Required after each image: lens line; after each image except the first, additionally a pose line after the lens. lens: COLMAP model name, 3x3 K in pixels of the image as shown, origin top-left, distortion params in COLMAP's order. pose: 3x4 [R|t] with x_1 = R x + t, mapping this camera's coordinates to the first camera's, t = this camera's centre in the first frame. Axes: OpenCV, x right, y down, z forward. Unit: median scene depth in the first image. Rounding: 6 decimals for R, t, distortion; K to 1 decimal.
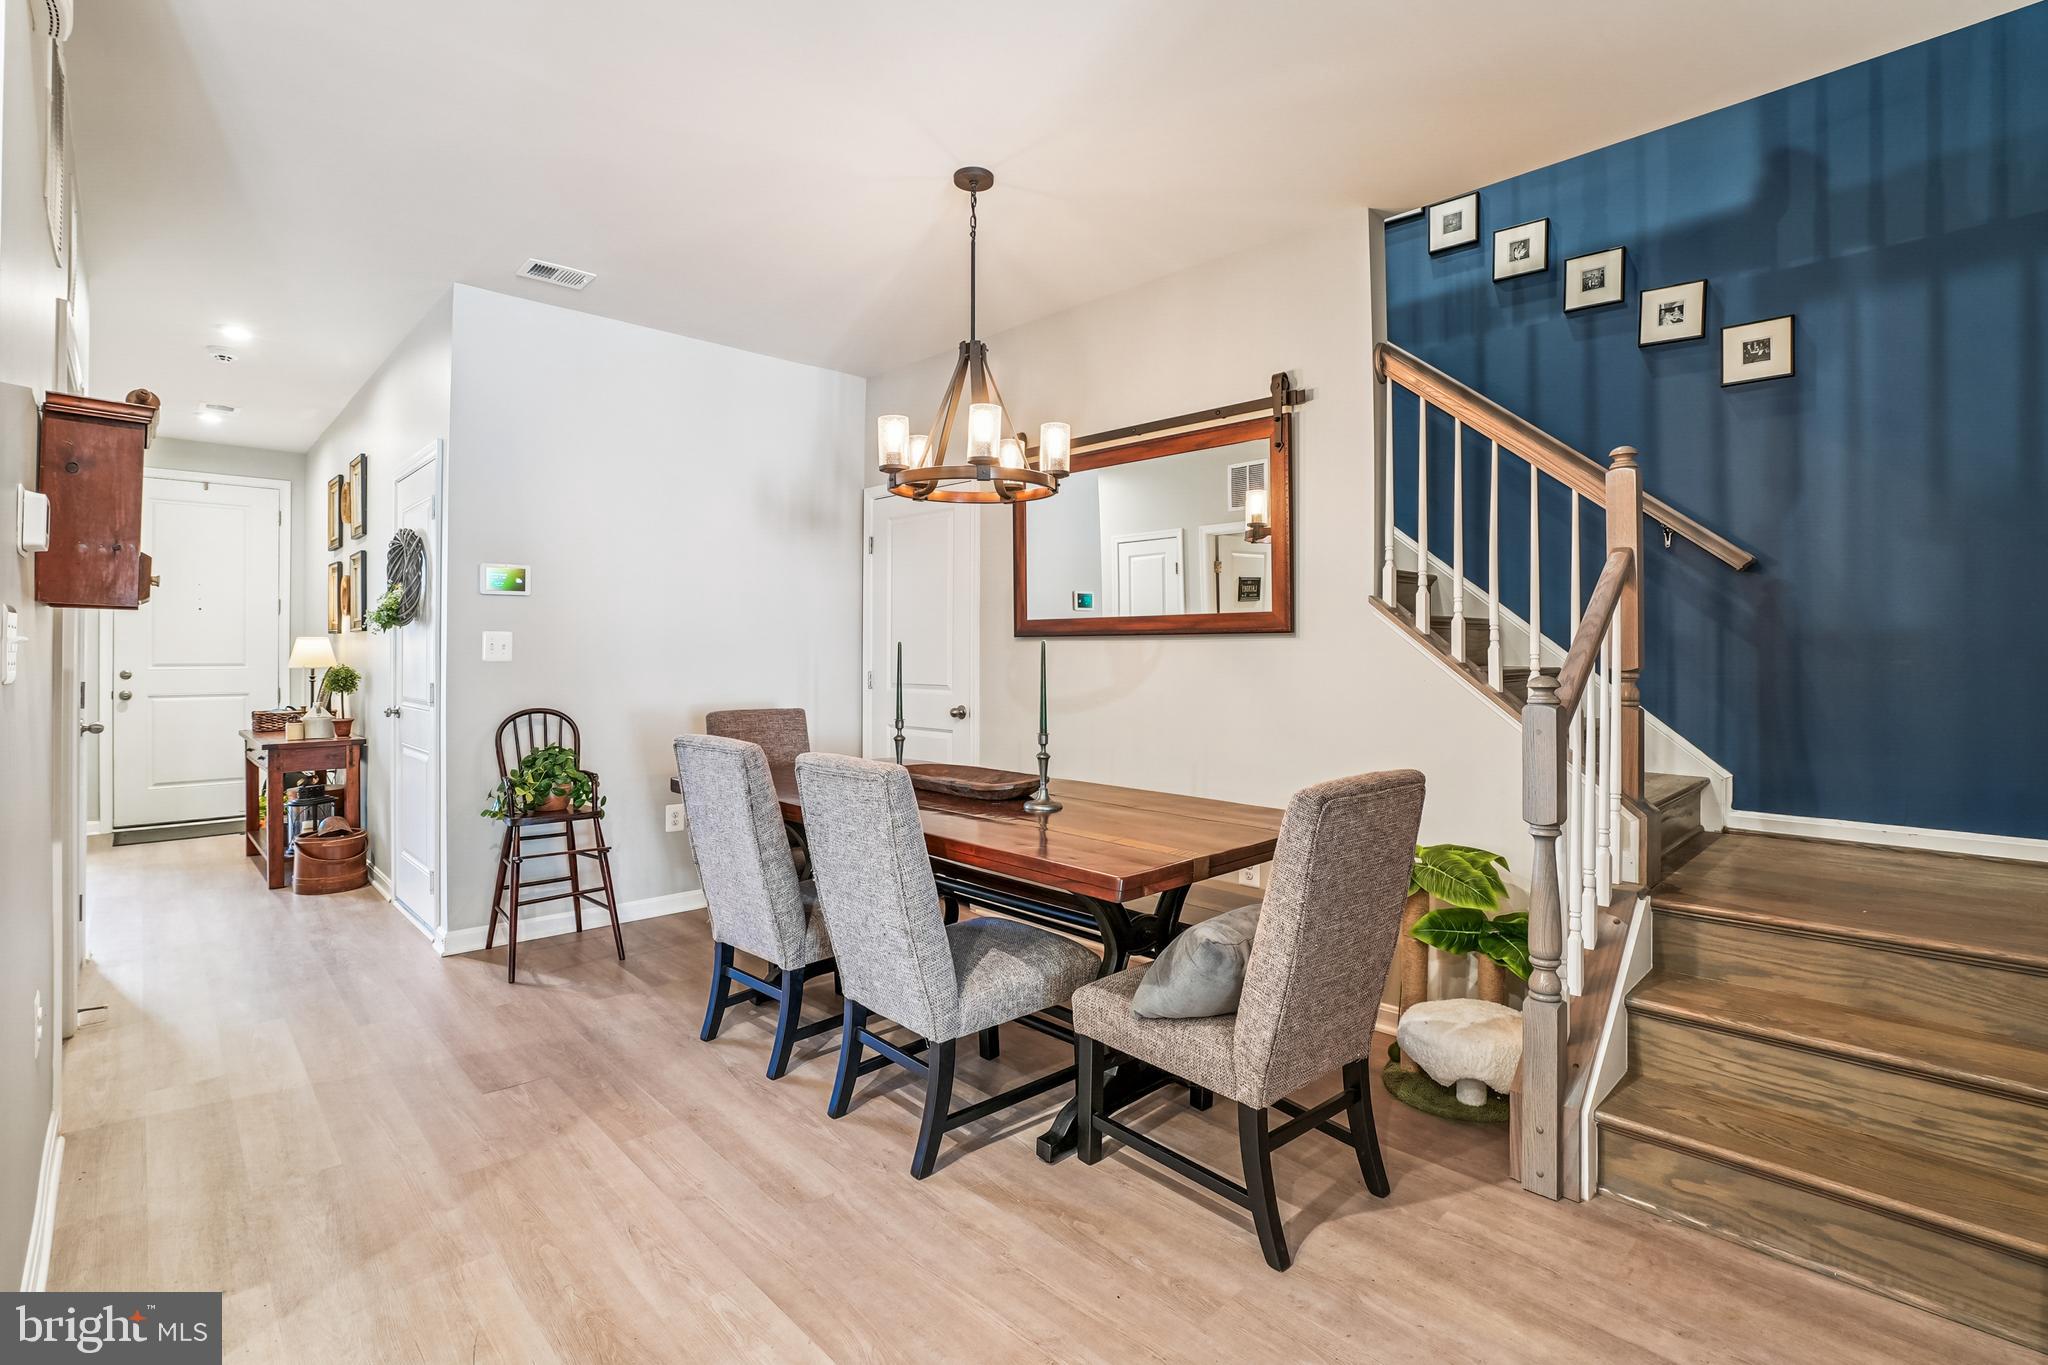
lens RADIAL K [[952.4, 0, 1027.8], [0, 952.4, 653.0], [0, 0, 1]] dist [-0.019658, 0.001634]
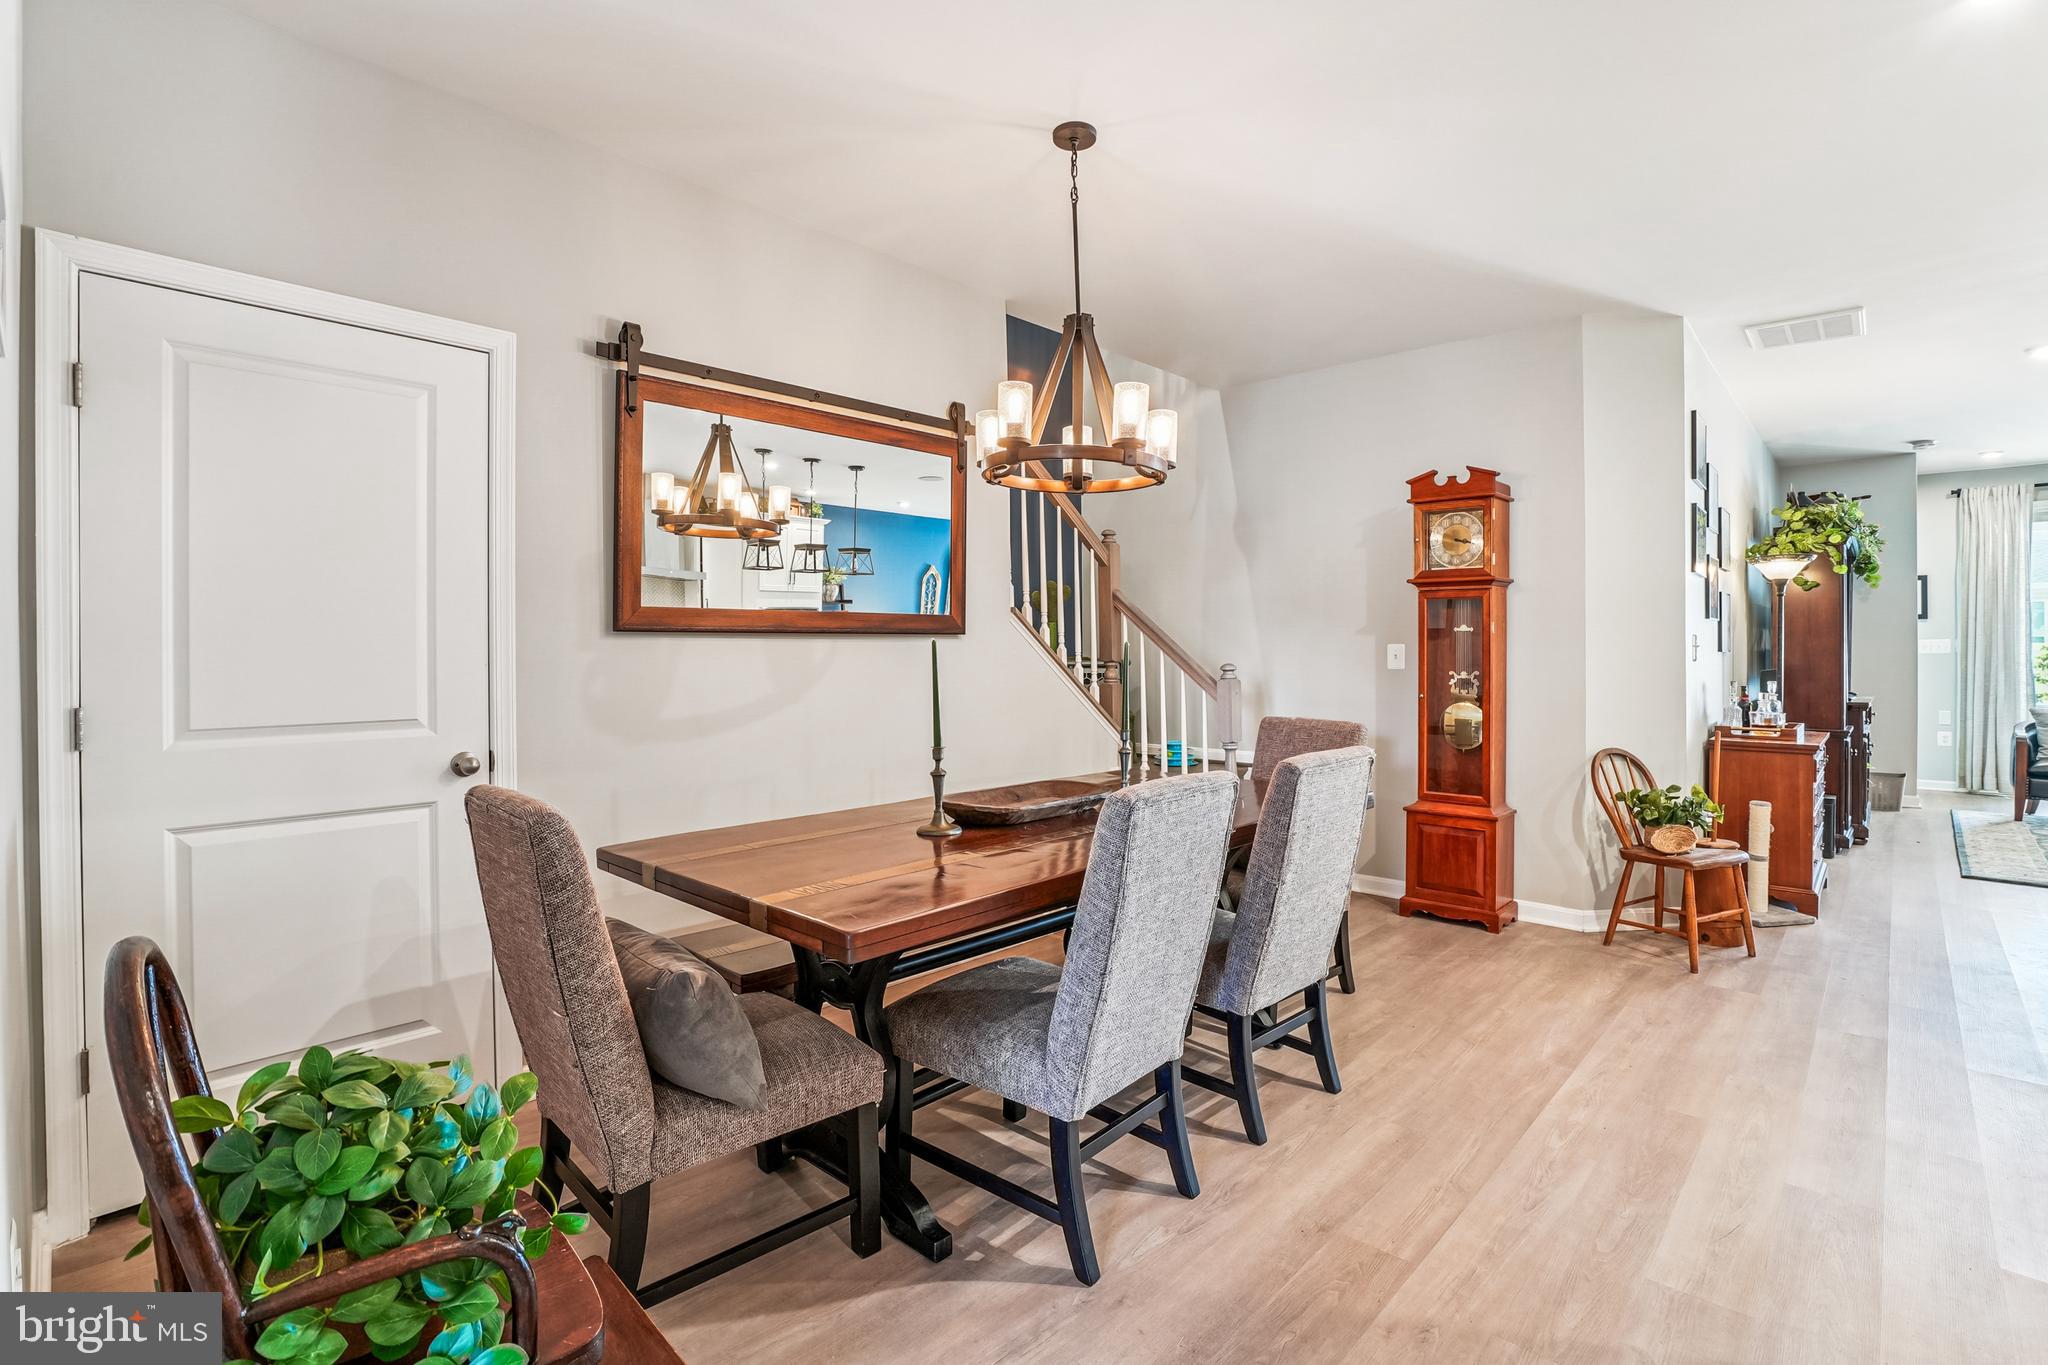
lens RADIAL K [[952.4, 0, 1036.5], [0, 952.4, 669.8], [0, 0, 1]] dist [-0.019658, 0.001634]
pose [[-0.067078, -0.014192, 0.997647, -0.388394], [0.002357, 0.999894, 0.014383, 0.001316], [-0.997745, 0.003316, -0.067038, 0.444032]]
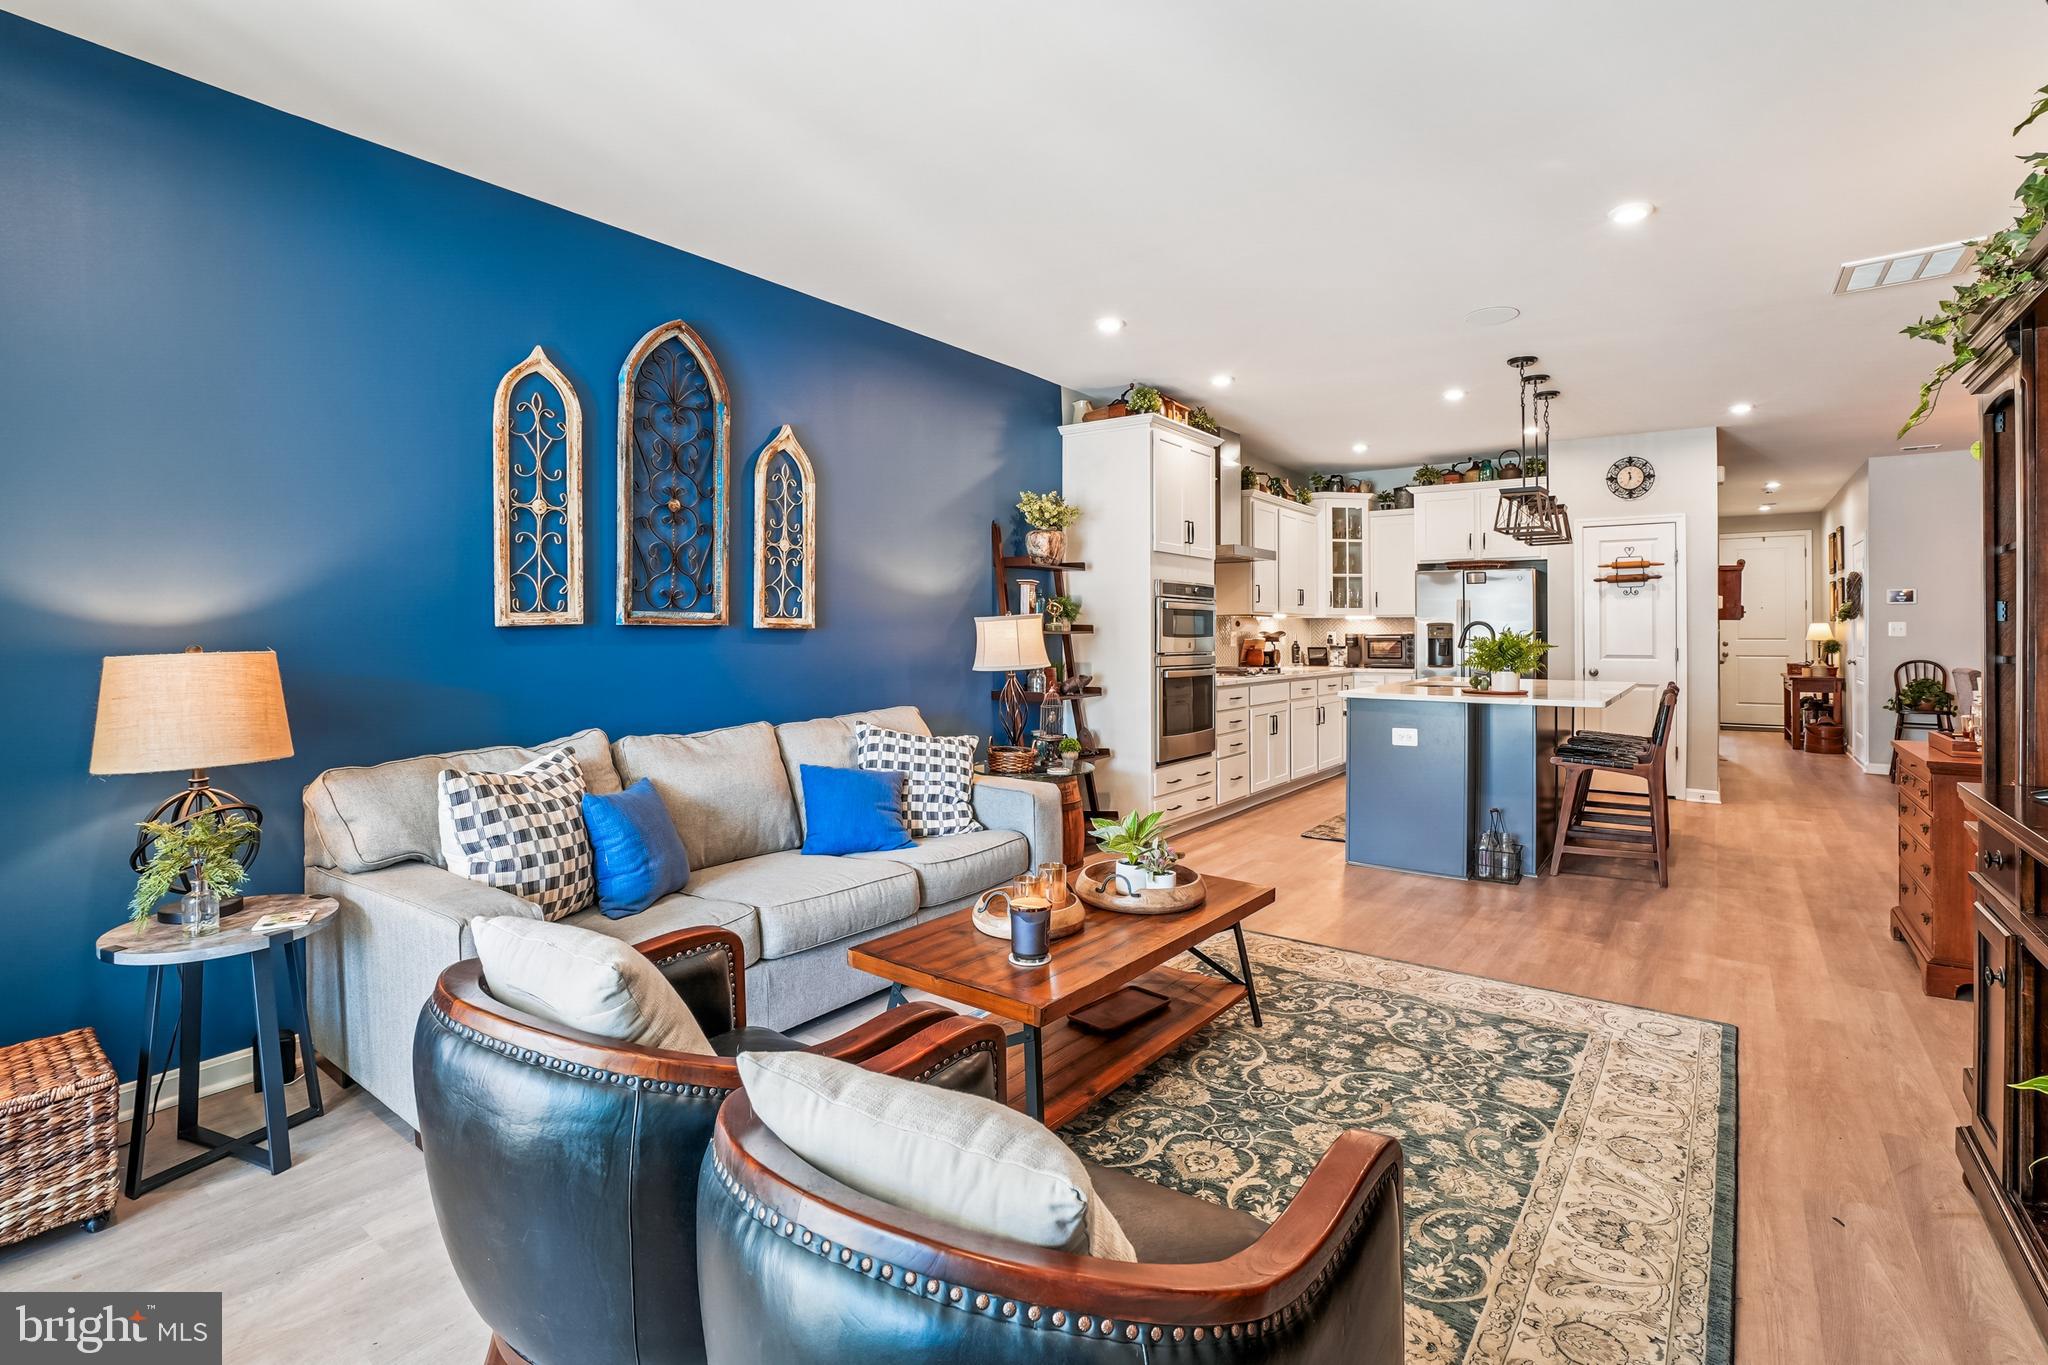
lens RADIAL K [[952.4, 0, 1040.7], [0, 952.4, 638.2], [0, 0, 1]] dist [-0.019658, 0.001634]
pose [[0.187813, 0.002942, -0.982200, 1.963787], [0.006352, 0.999971, 0.004209, -0.013416], [0.982184, -0.007029, 0.187789, -2.167575]]
